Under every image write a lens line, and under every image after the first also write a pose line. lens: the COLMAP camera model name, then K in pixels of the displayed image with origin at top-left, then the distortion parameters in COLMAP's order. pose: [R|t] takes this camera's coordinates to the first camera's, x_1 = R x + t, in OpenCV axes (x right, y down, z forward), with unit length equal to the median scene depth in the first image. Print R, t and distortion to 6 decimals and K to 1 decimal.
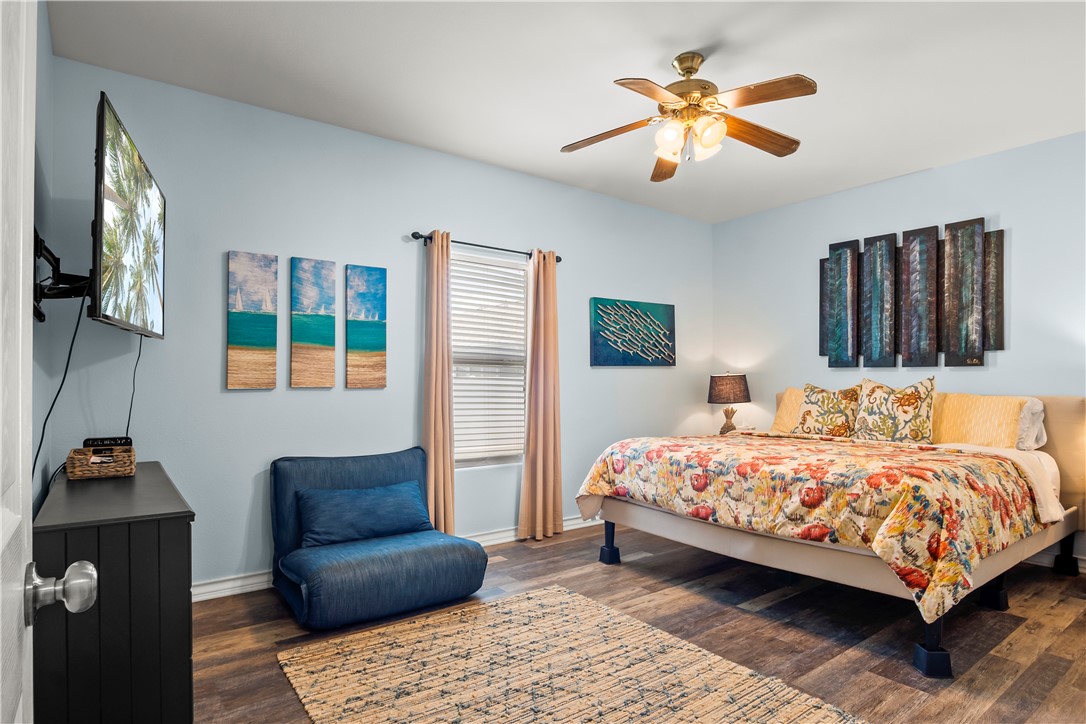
lens RADIAL K [[592.6, 0, 522.0], [0, 592.6, 376.2], [0, 0, 1]] dist [-0.028430, 0.000675]
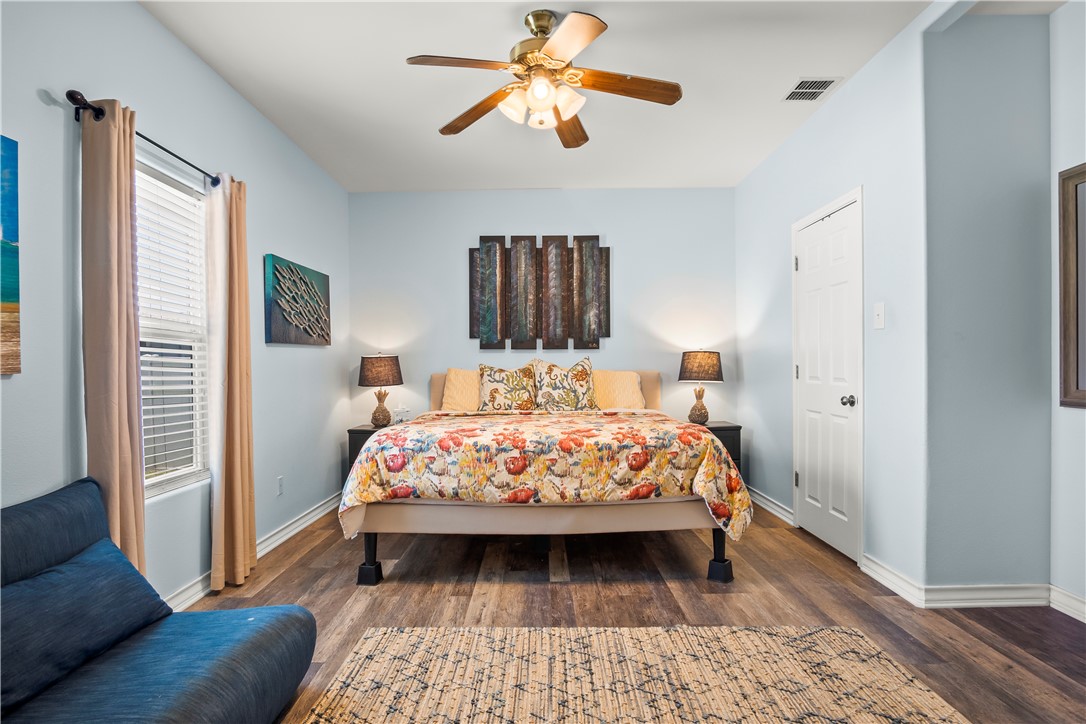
lens RADIAL K [[586.5, 0, 541.2], [0, 586.5, 367.3], [0, 0, 1]] dist [-0.028611, 0.003565]
pose [[0.592137, -0.010137, 0.805774, -0.390279], [0.002335, 0.999938, 0.010863, 0.009784], [-0.805834, -0.004551, 0.592124, 0.361952]]
